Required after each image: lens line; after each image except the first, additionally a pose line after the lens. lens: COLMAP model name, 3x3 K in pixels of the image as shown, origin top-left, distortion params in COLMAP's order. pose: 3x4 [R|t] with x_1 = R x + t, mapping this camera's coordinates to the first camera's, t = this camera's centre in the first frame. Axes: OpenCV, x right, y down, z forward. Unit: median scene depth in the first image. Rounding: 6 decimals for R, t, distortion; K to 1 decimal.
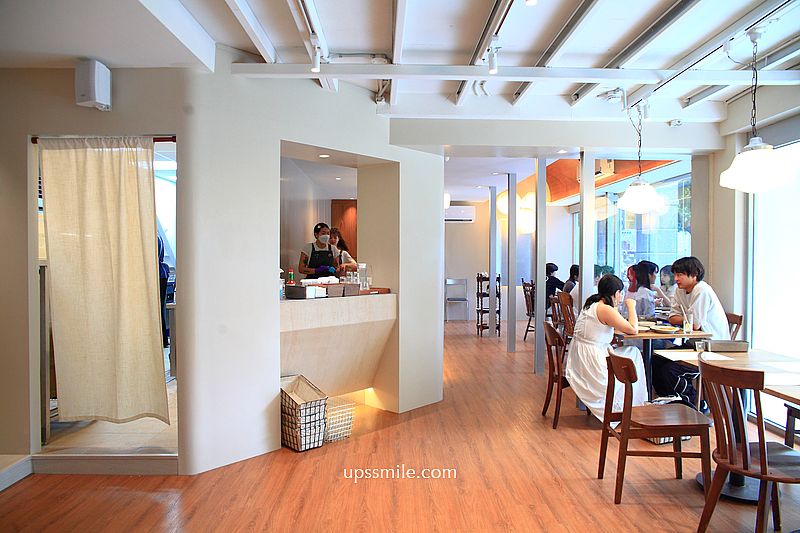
lens RADIAL K [[555.6, 0, 401.9], [0, 555.6, 272.3], [0, 0, 1]] dist [-0.077275, 0.058045]
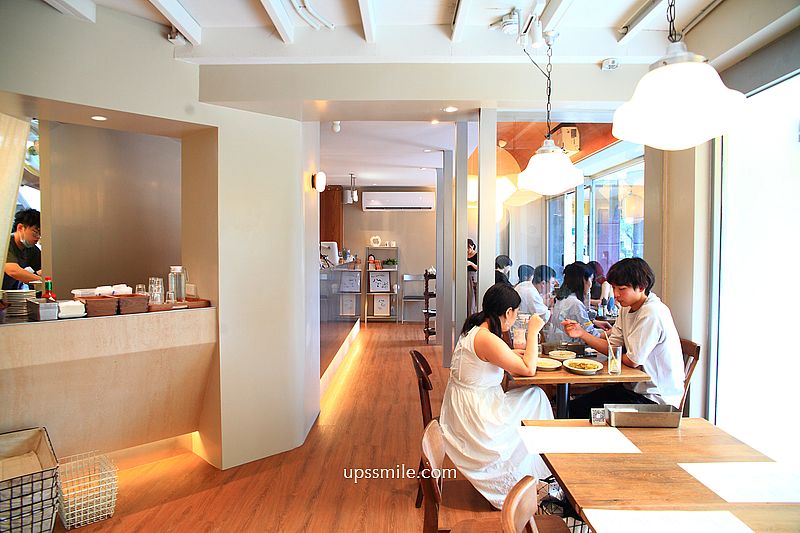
lens RADIAL K [[555.6, 0, 394.4], [0, 555.6, 270.4], [0, 0, 1]] dist [-0.077275, 0.058045]
pose [[0.999229, 0.003738, -0.039095, 0.277622], [-0.003055, 0.999842, 0.017511, -0.026801], [0.039154, -0.017378, 0.999082, 0.316544]]
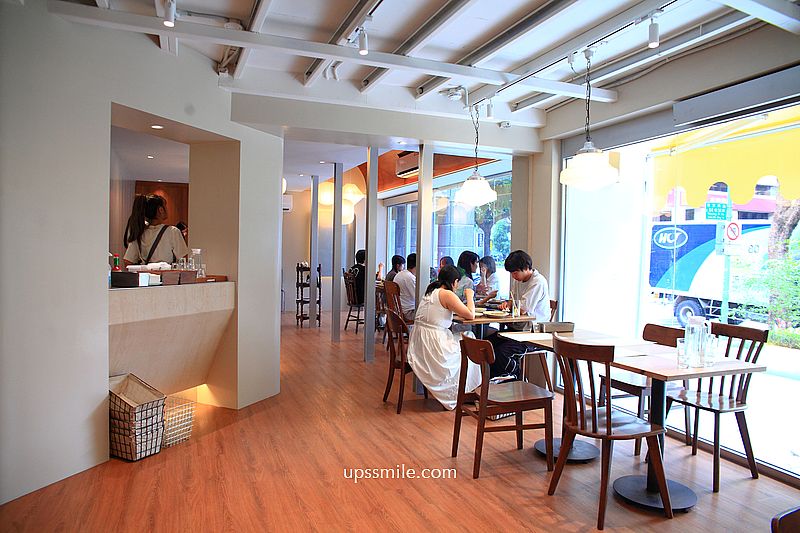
lens RADIAL K [[554.3, 0, 405.0], [0, 554.3, 271.1], [0, 0, 1]] dist [-0.065238, 0.026291]
pose [[0.936613, 0.004623, 0.350335, -0.073667], [-0.009165, 0.999894, 0.011309, 0.008377], [-0.350245, -0.013803, 0.936556, 0.037888]]
